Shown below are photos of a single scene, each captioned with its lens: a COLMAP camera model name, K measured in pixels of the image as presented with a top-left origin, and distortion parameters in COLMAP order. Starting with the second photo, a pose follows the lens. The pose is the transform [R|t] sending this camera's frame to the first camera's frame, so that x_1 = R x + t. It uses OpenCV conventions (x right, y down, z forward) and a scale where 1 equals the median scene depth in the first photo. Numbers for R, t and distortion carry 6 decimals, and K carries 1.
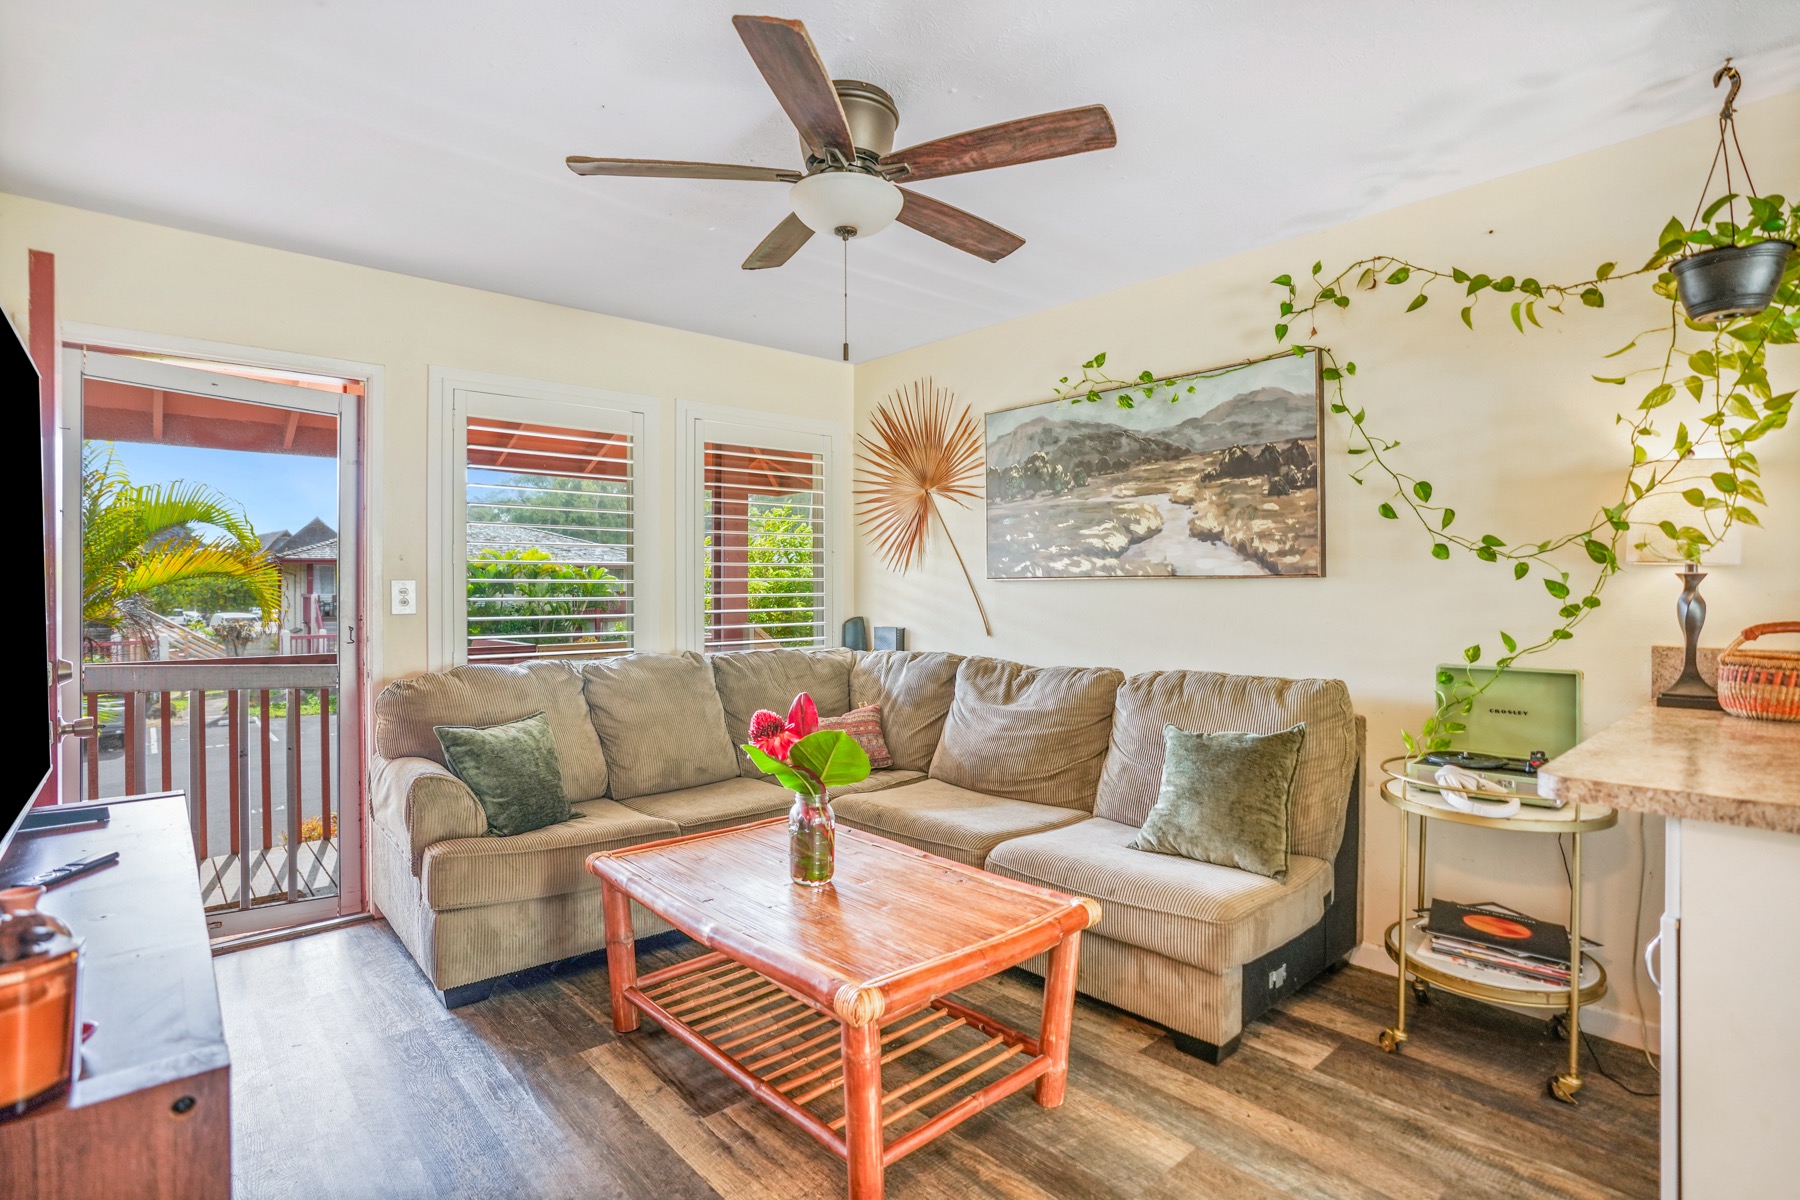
lens RADIAL K [[900.5, 0, 900.5], [0, 900.5, 586.4], [0, 0, 1]] dist [-0.037255, -0.000054]
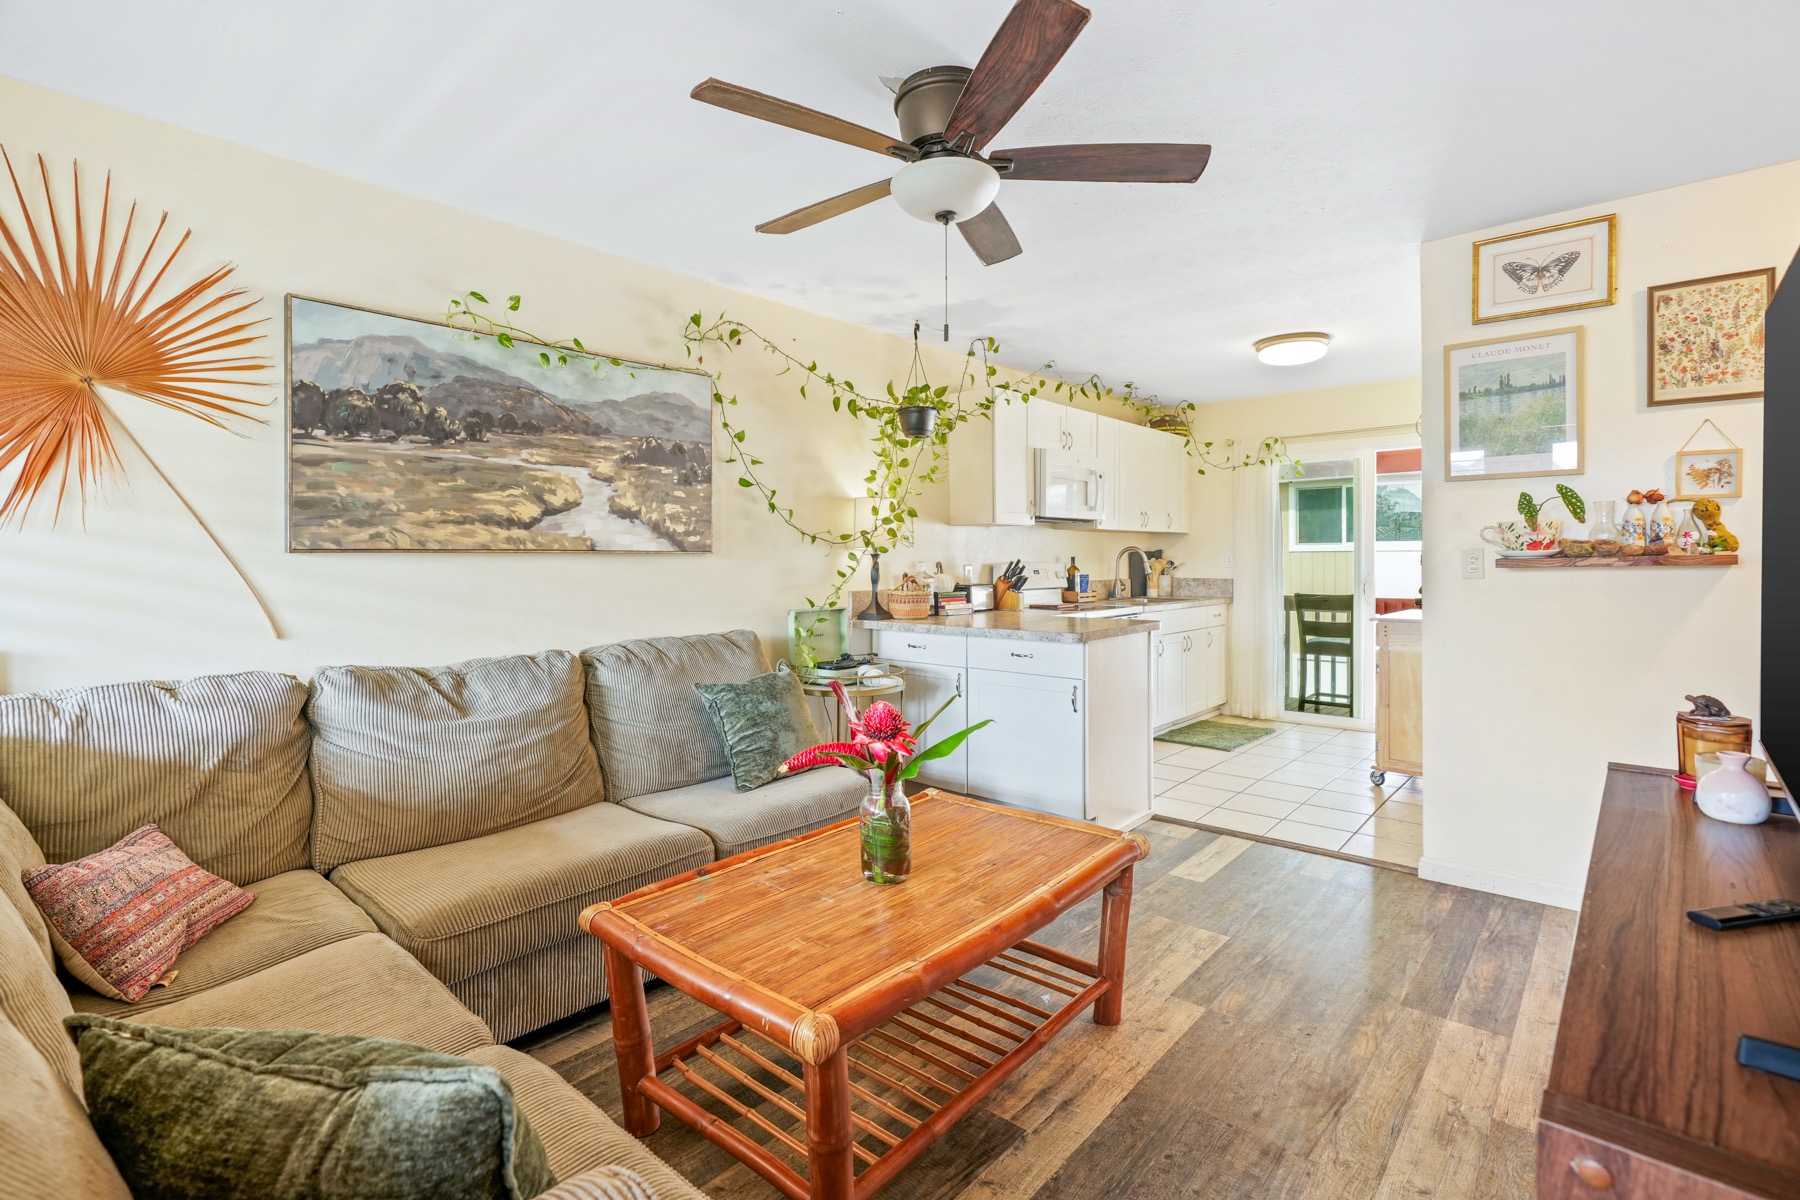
lens RADIAL K [[831.0, 0, 901.4], [0, 831.0, 562.6], [0, 0, 1]] dist [-0.002228, -0.000266]
pose [[-0.113806, -0.000572, 0.993503, -0.677192], [0.003637, 0.999993, 0.000992, 0.002550], [-0.993496, 0.003726, -0.113803, 0.775412]]
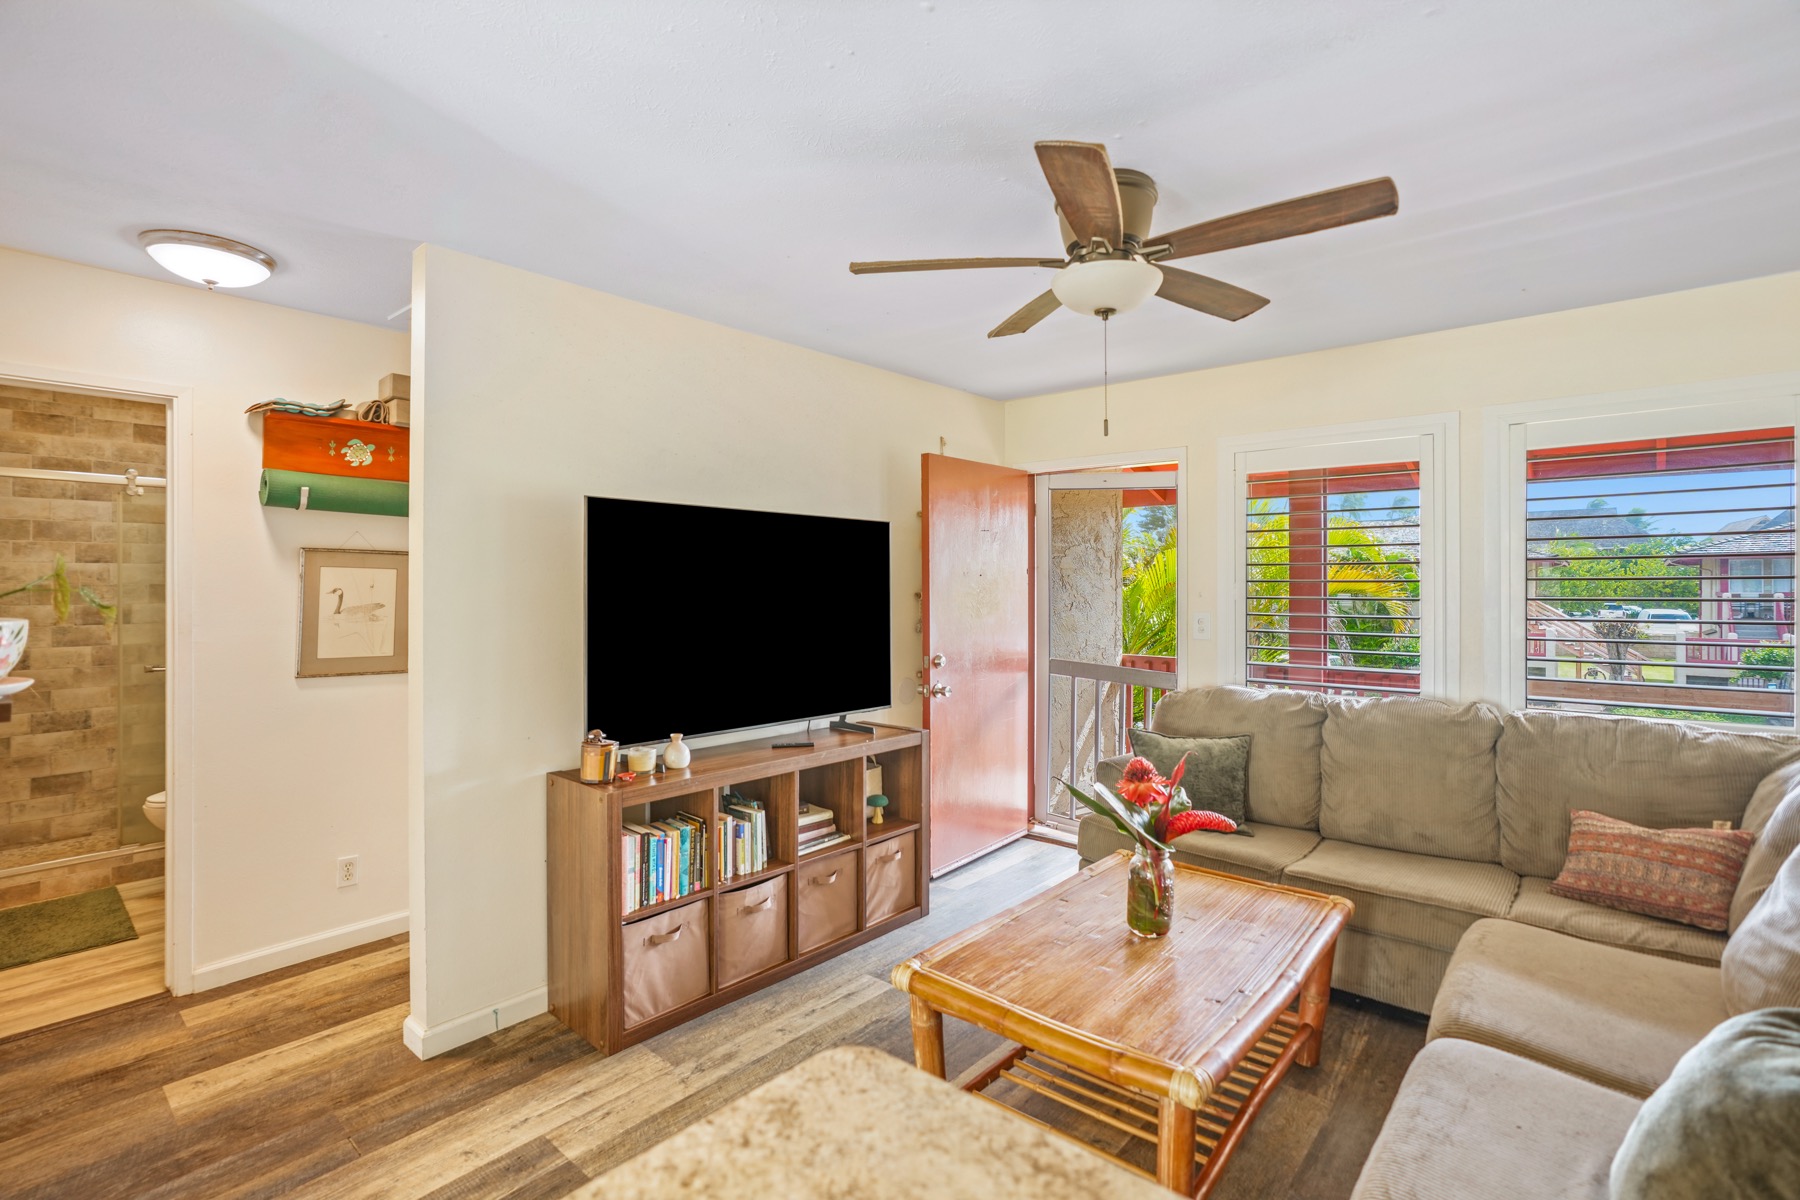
lens RADIAL K [[837.1, 0, 898.4], [0, 837.1, 579.9], [0, 0, 1]] dist [-0.047514, 0.021196]
pose [[0.116579, -0.004097, -0.993173, 0.588294], [0.003094, 0.999988, -0.003762, -0.055457], [0.993177, -0.002635, 0.116590, 0.426913]]
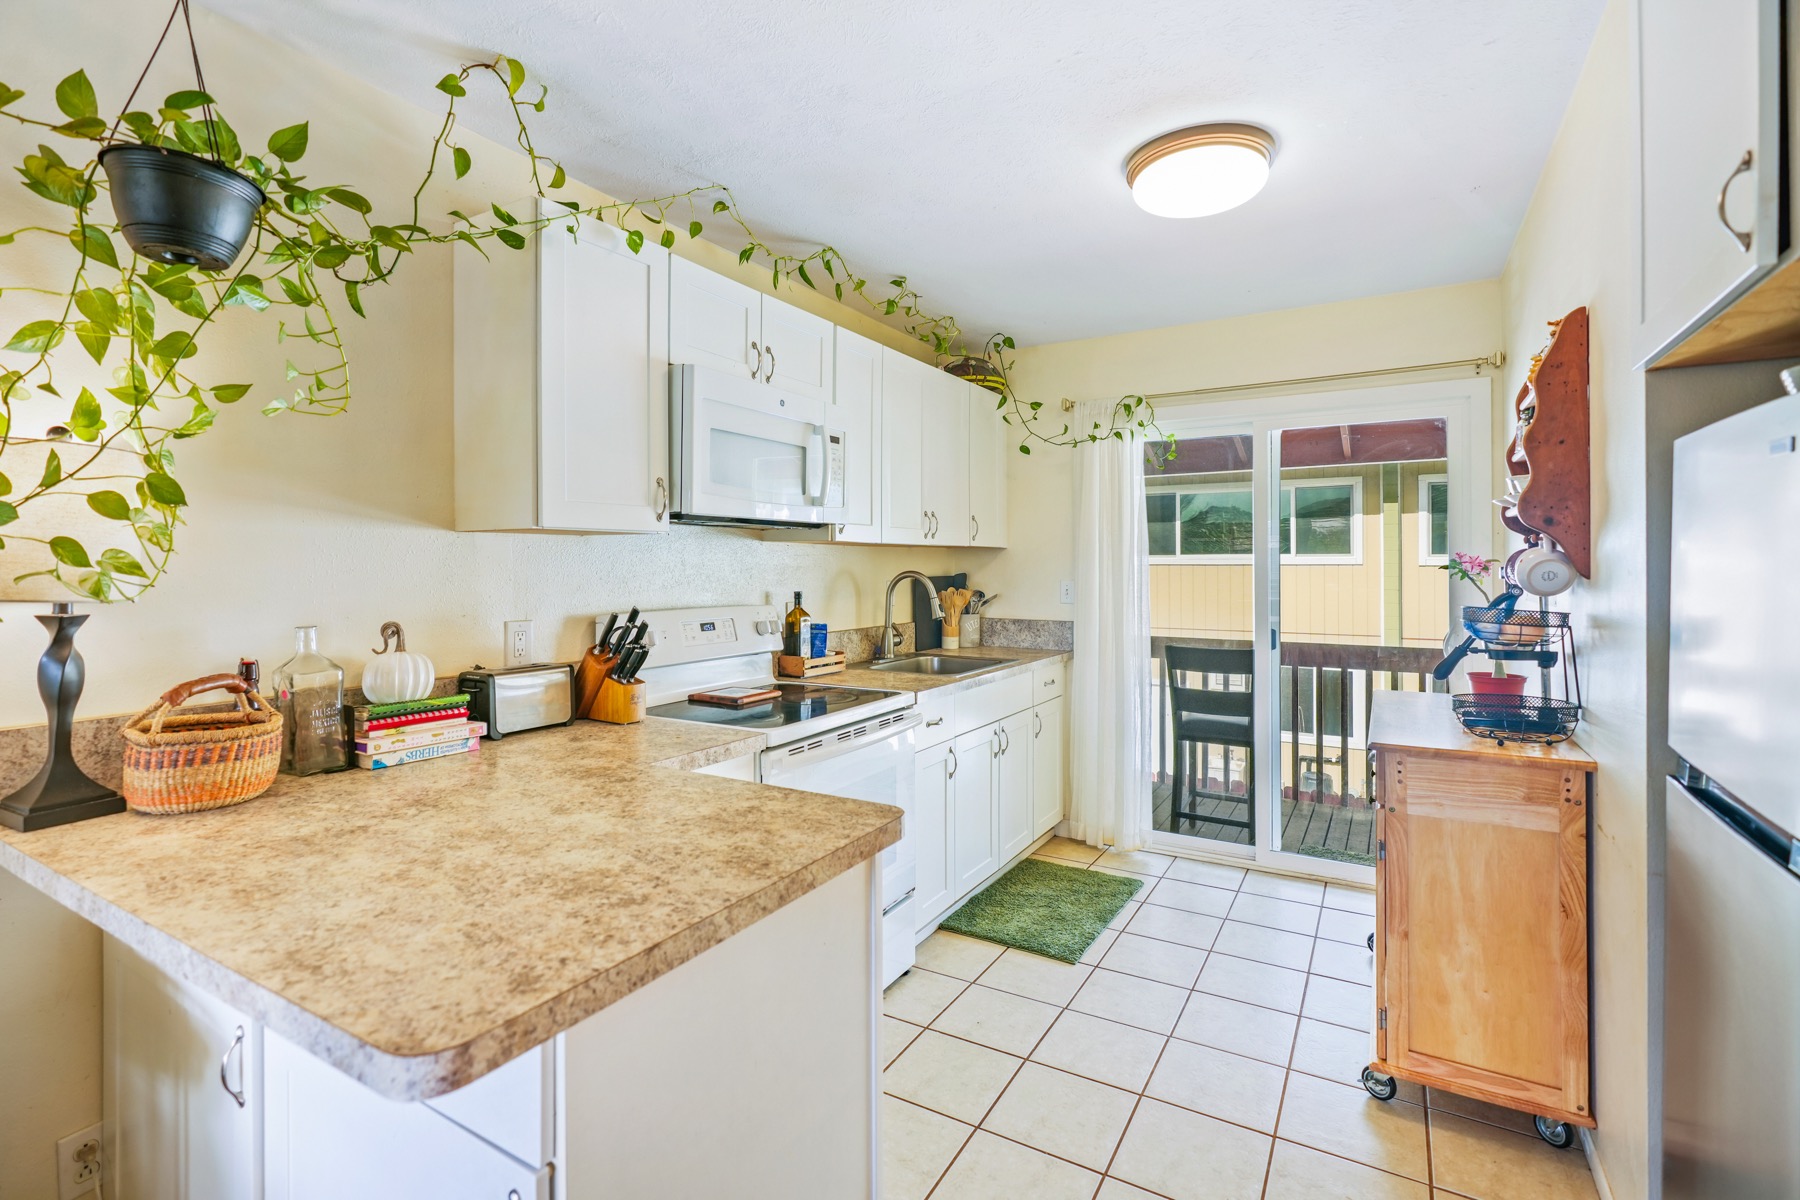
lens RADIAL K [[831.0, 0, 901.4], [0, 831.0, 562.6], [0, 0, 1]] dist [-0.002228, -0.000266]
pose [[-0.299446, 0.006672, 0.954090, 0.078760], [0.001367, 0.999978, -0.006564, -0.033351], [-0.954112, -0.000661, -0.299449, 0.388000]]
